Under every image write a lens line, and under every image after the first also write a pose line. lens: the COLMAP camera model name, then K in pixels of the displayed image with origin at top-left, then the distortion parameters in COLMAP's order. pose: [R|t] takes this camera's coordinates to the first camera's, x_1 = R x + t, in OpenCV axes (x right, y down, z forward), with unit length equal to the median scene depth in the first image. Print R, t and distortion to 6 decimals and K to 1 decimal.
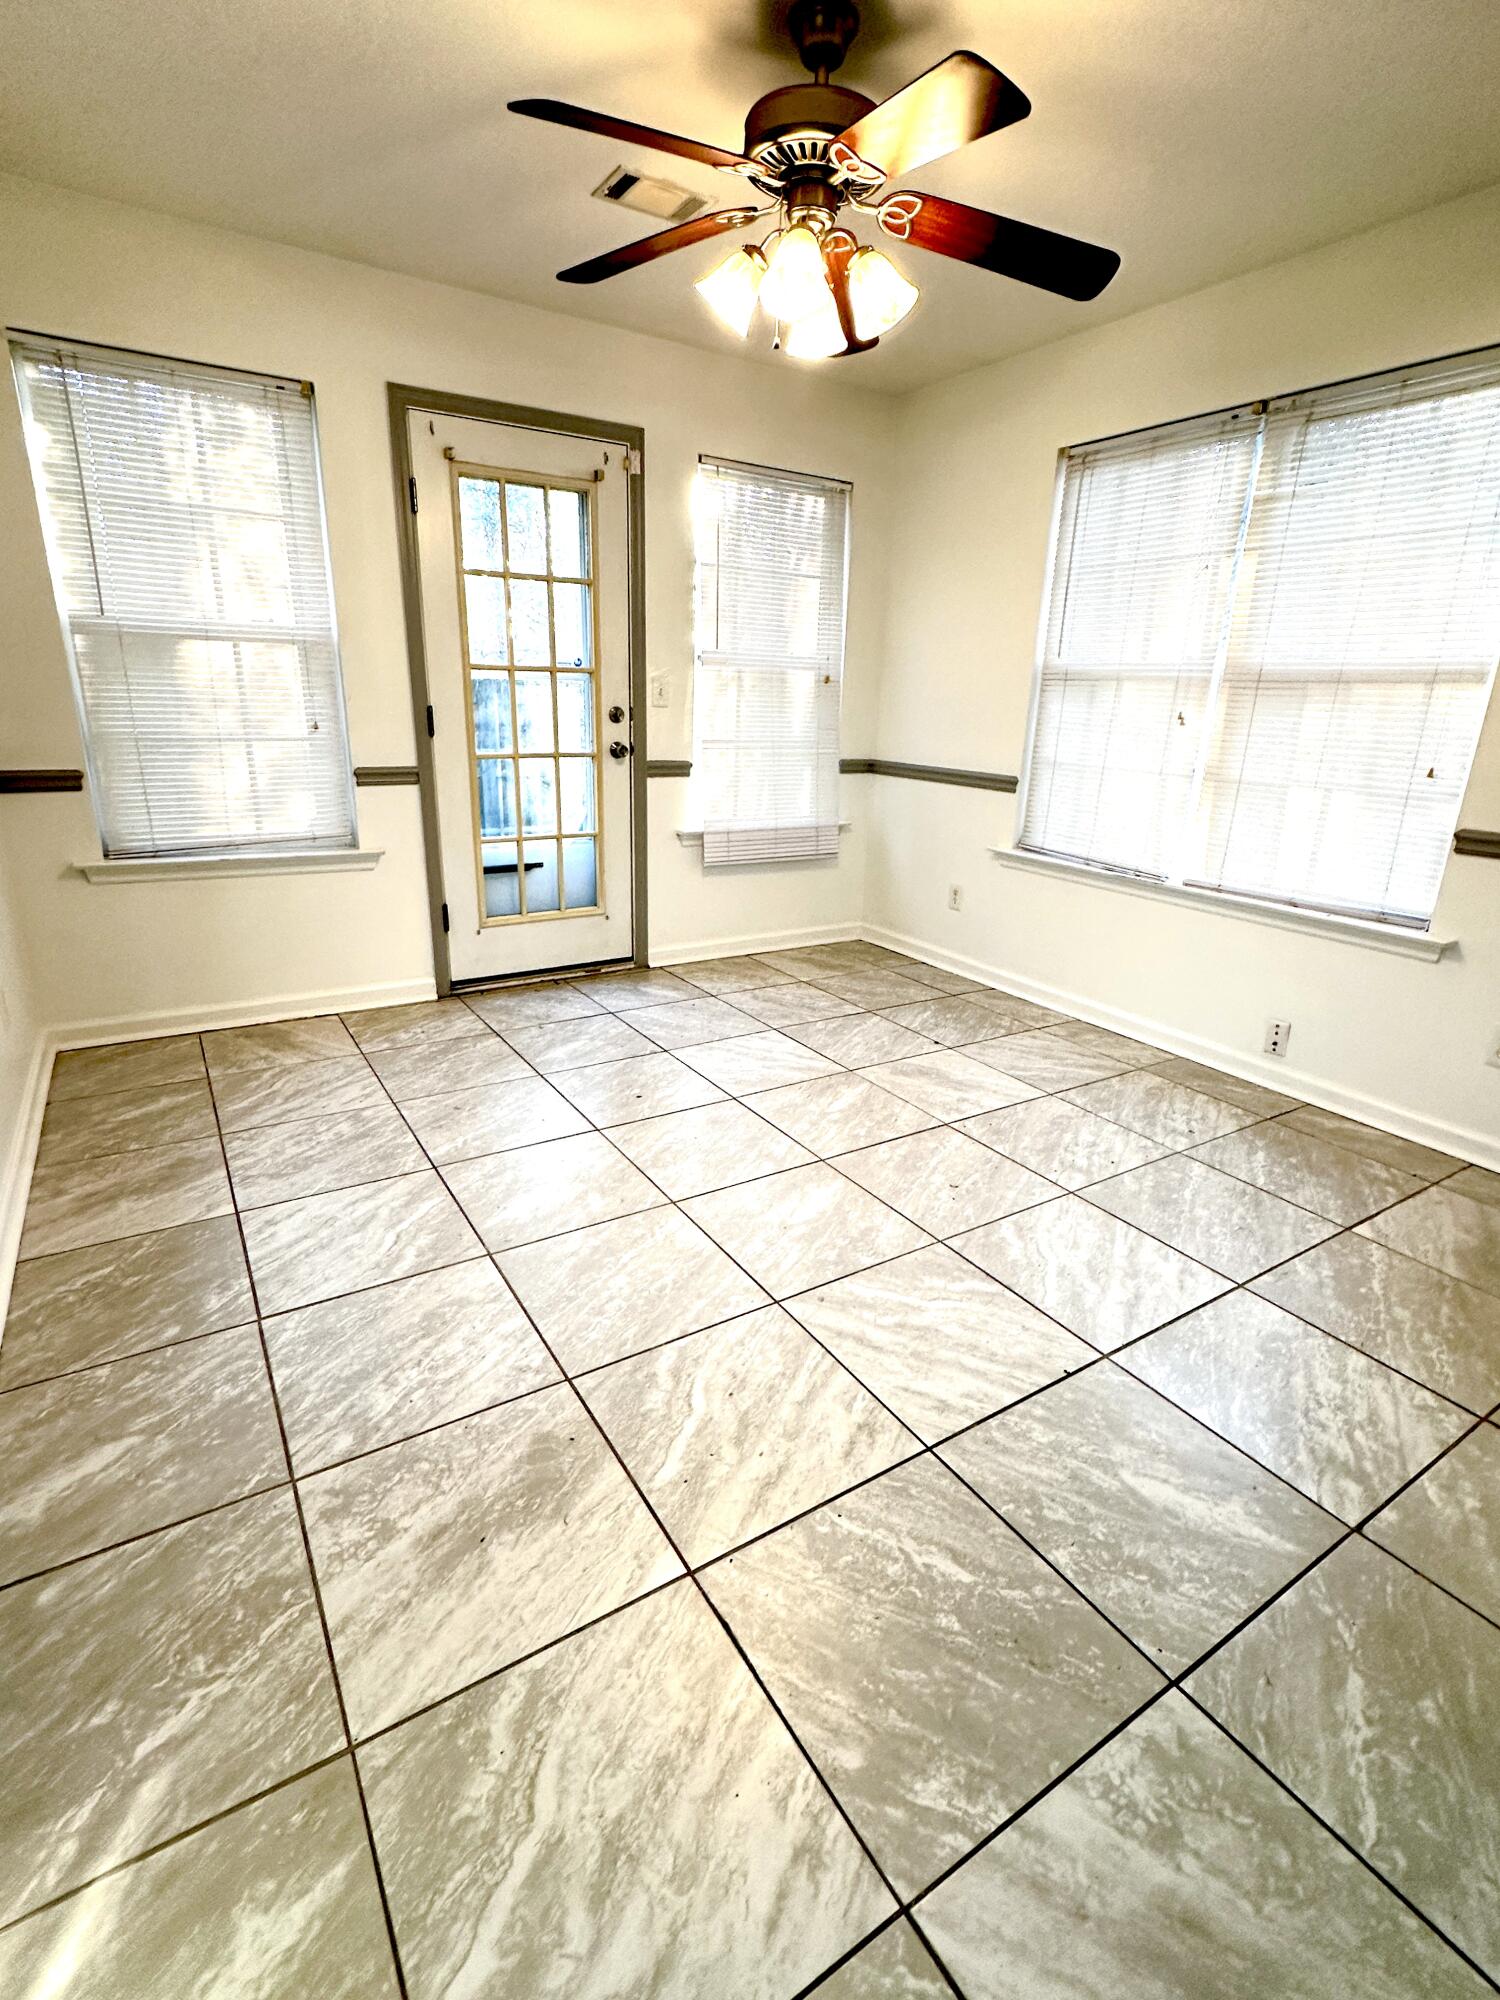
lens RADIAL K [[938.7, 0, 745.3], [0, 938.7, 994.8], [0, 0, 1]] dist [-0.002589, 0.000133]
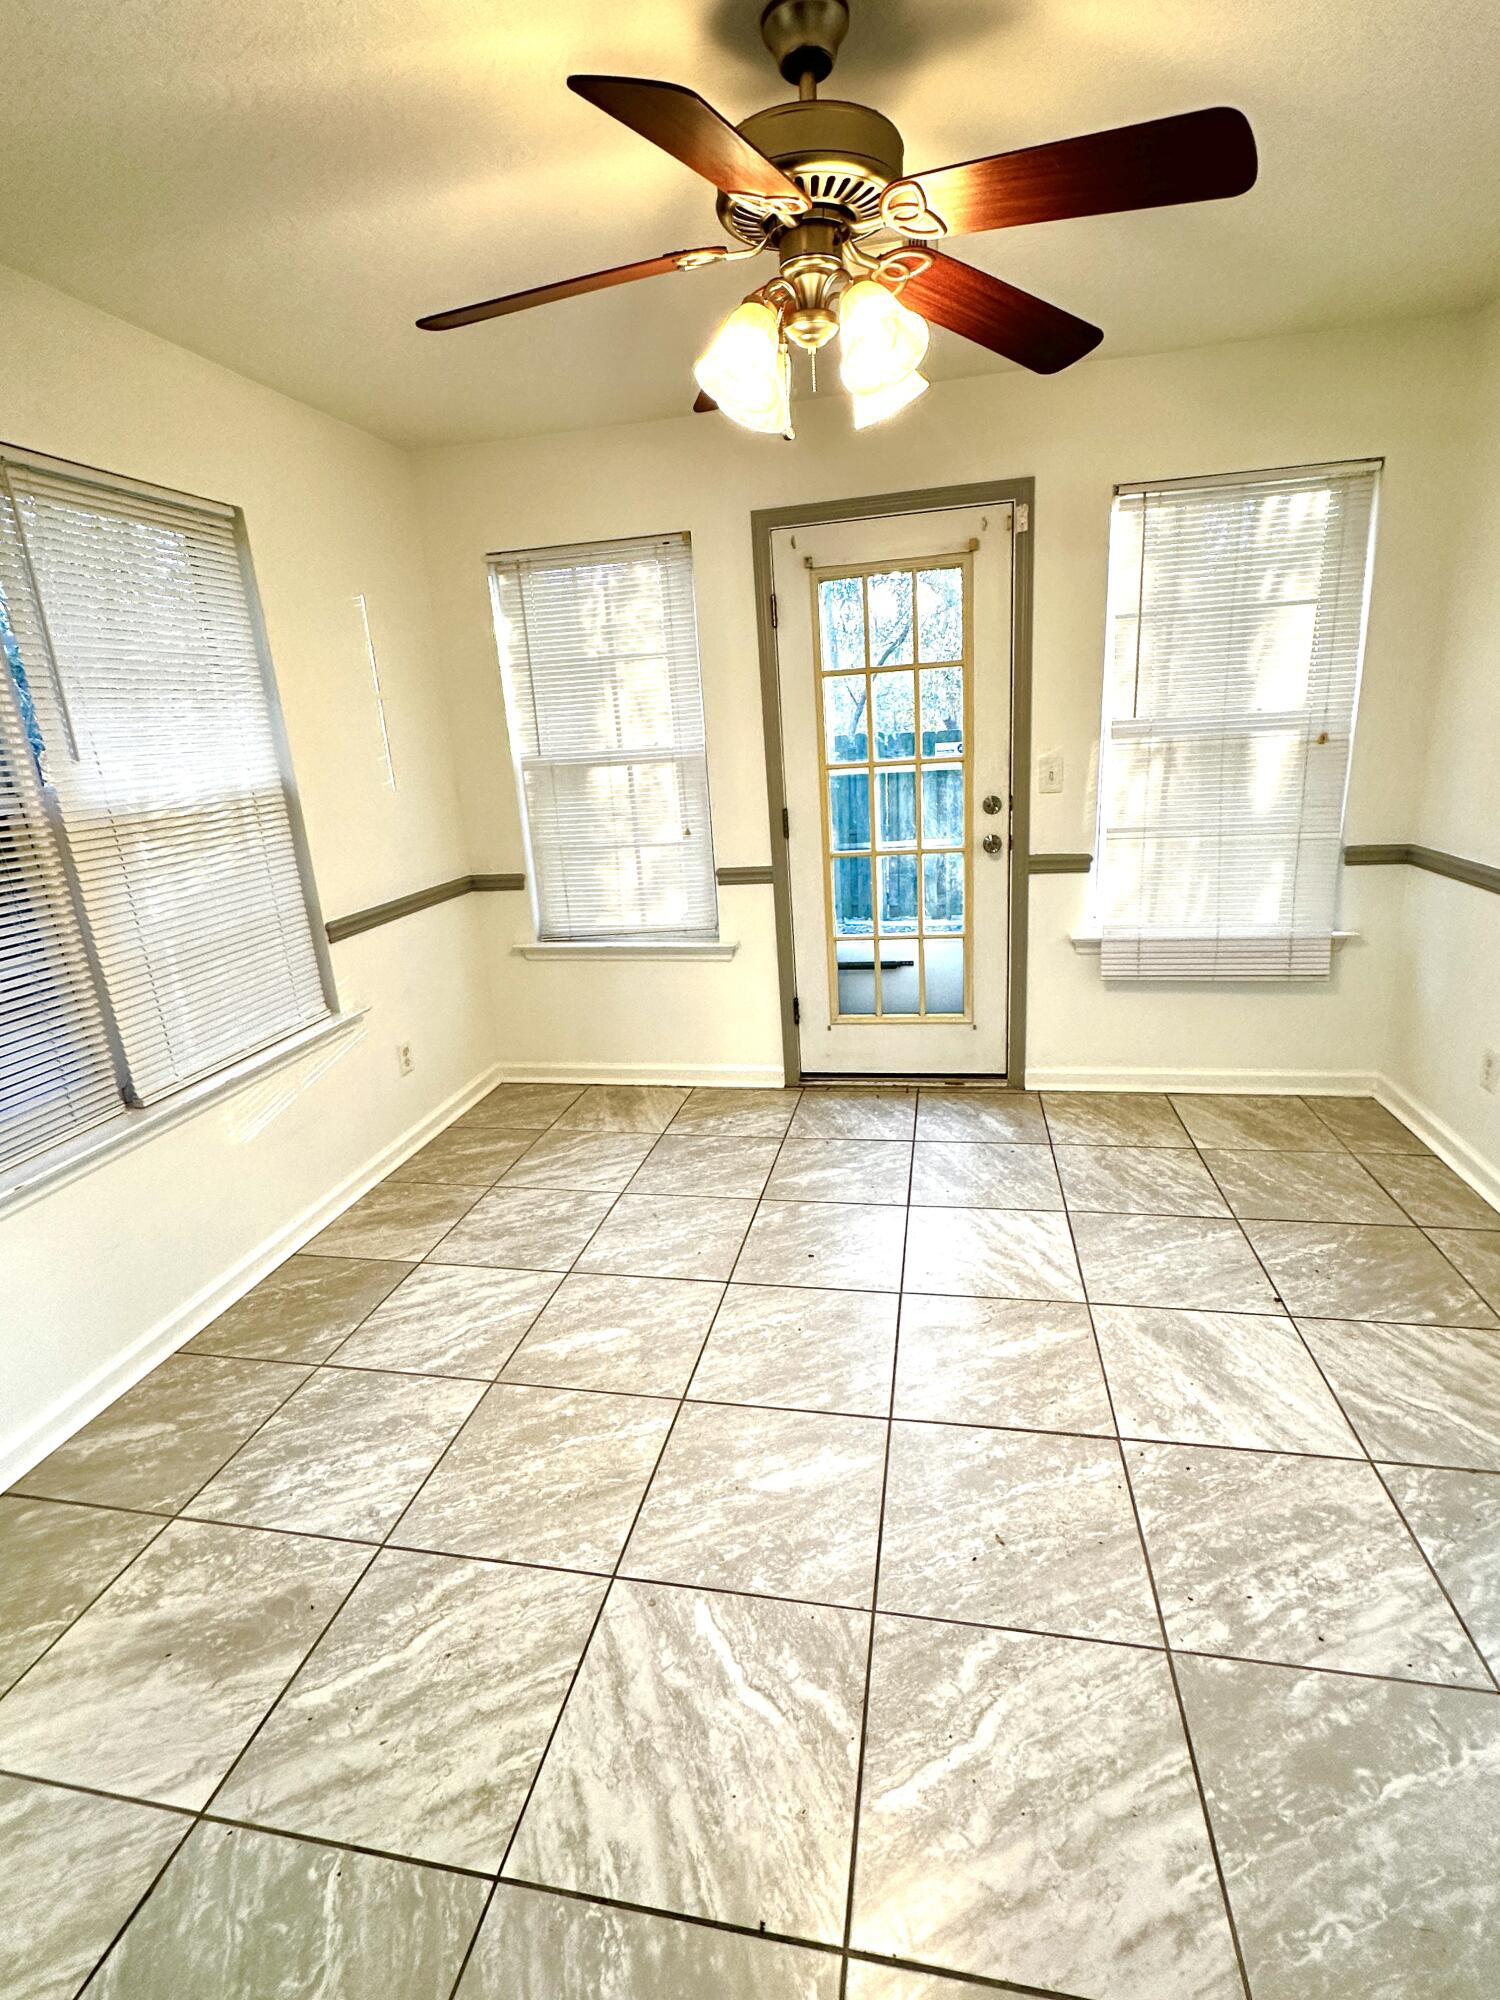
lens RADIAL K [[938.7, 0, 745.3], [0, 938.7, 994.8], [0, 0, 1]] dist [-0.002589, 0.000133]
pose [[0.718132, 0.118923, -0.685670, 0.373046], [-0.131792, 0.990701, 0.033796, -0.140748], [0.683313, 0.066096, 0.727128, 0.247785]]
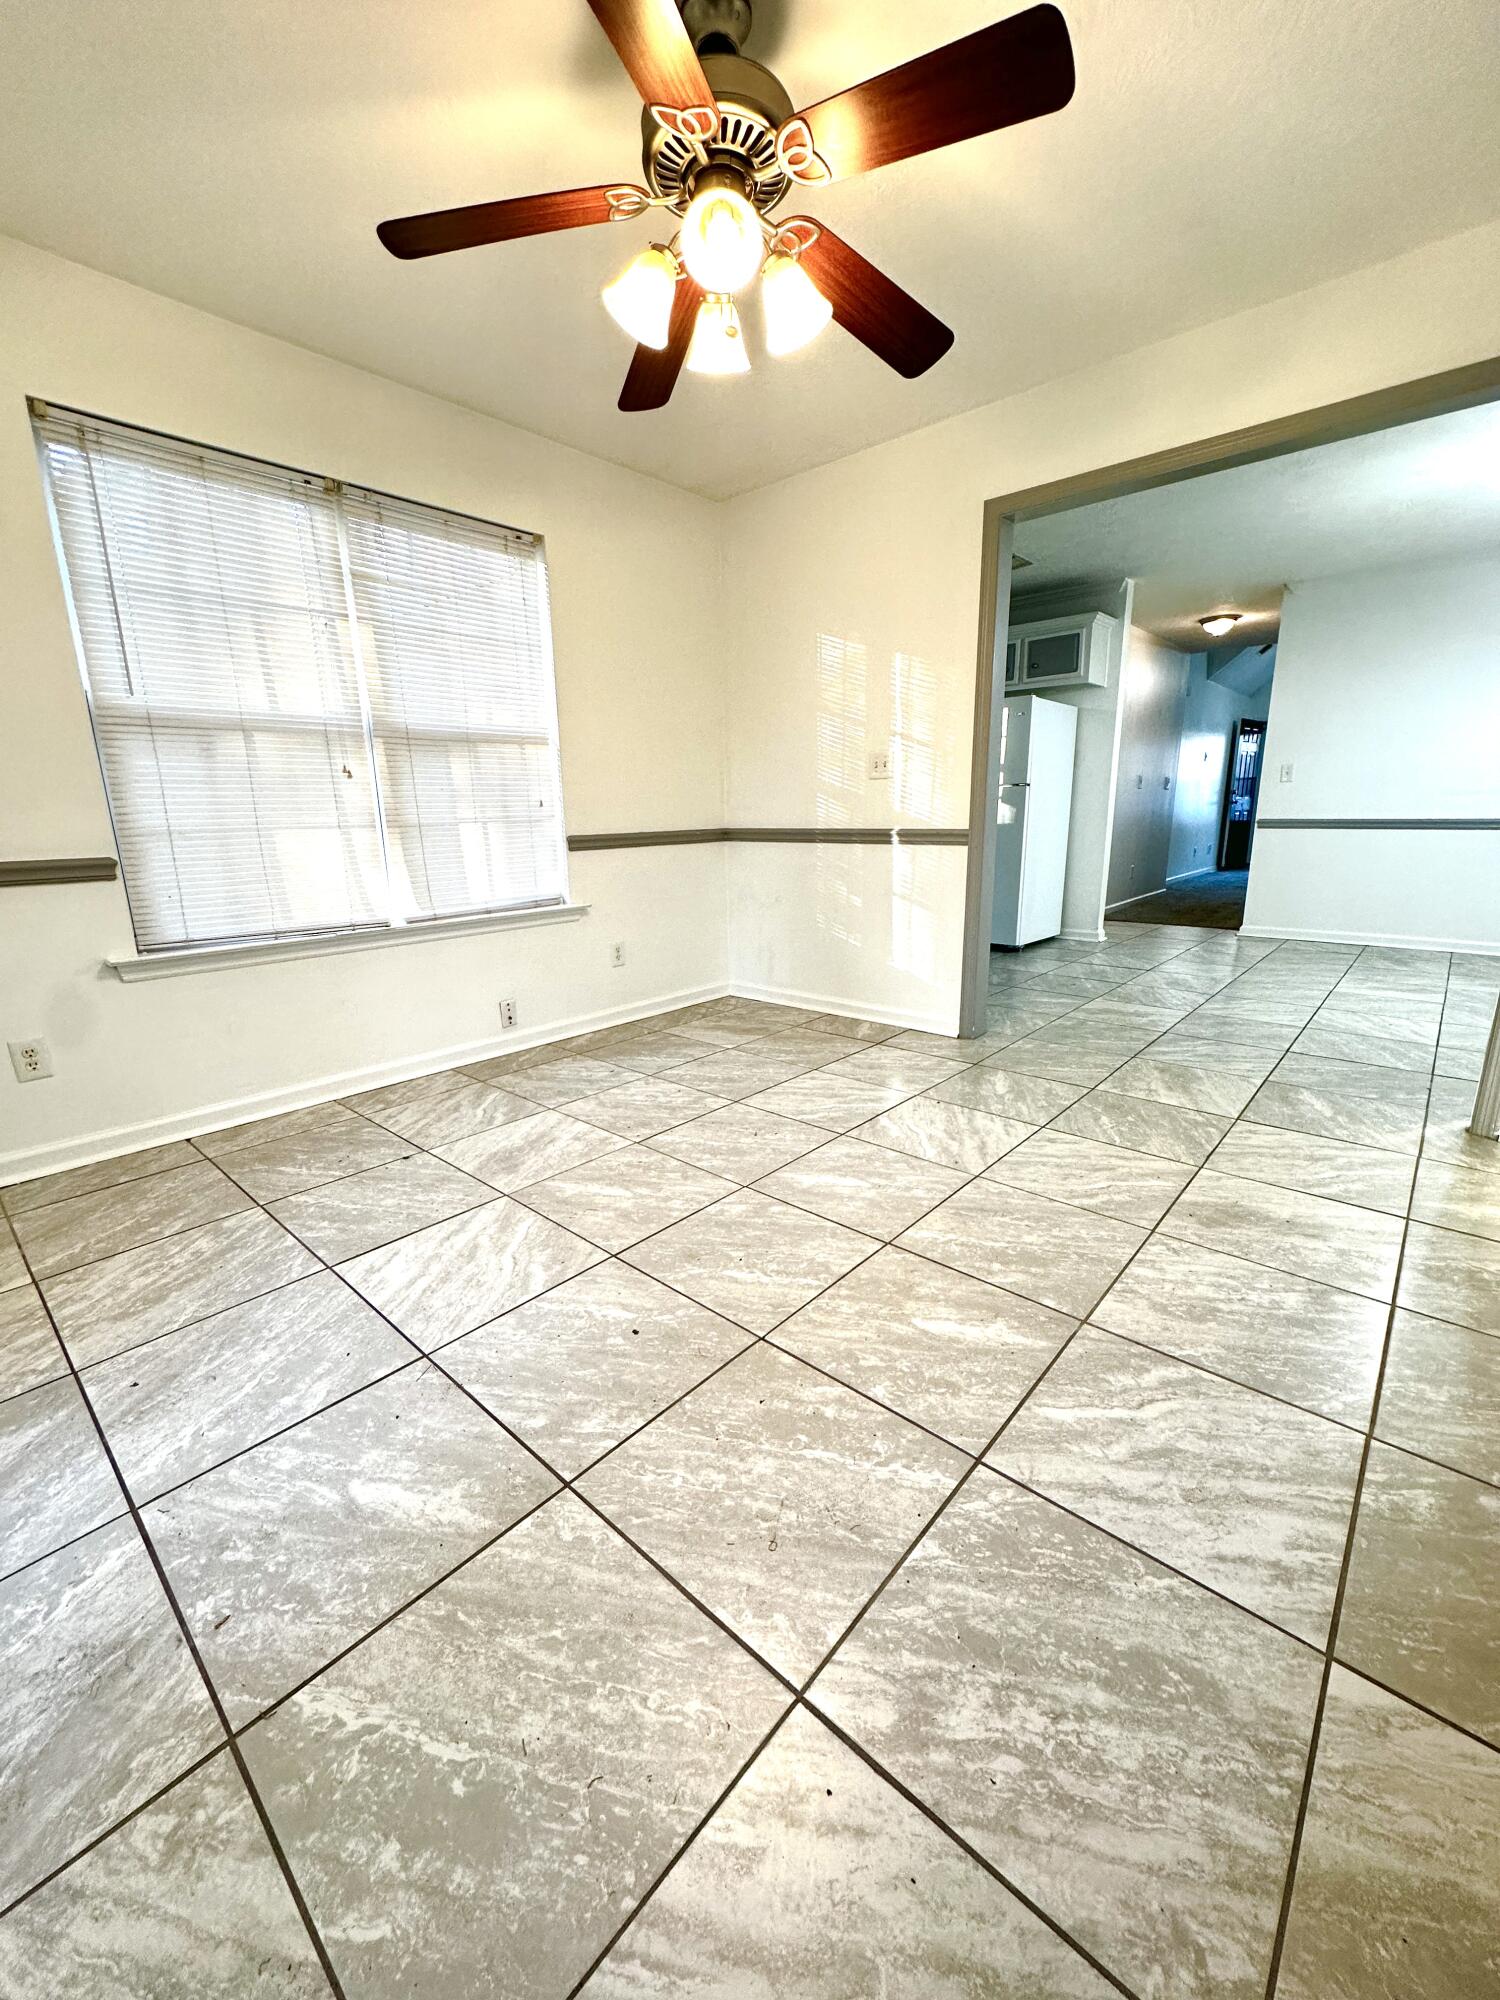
lens RADIAL K [[798.1, 0, 747.9], [0, 798.1, 1000.3], [0, 0, 1]] dist [-0.000495, 0.000360]
pose [[-0.277194, -0.250985, 0.927454, -0.509443], [0.302934, 0.893216, 0.332259, -0.220873], [-0.911808, 0.373058, -0.171562, 0.815400]]
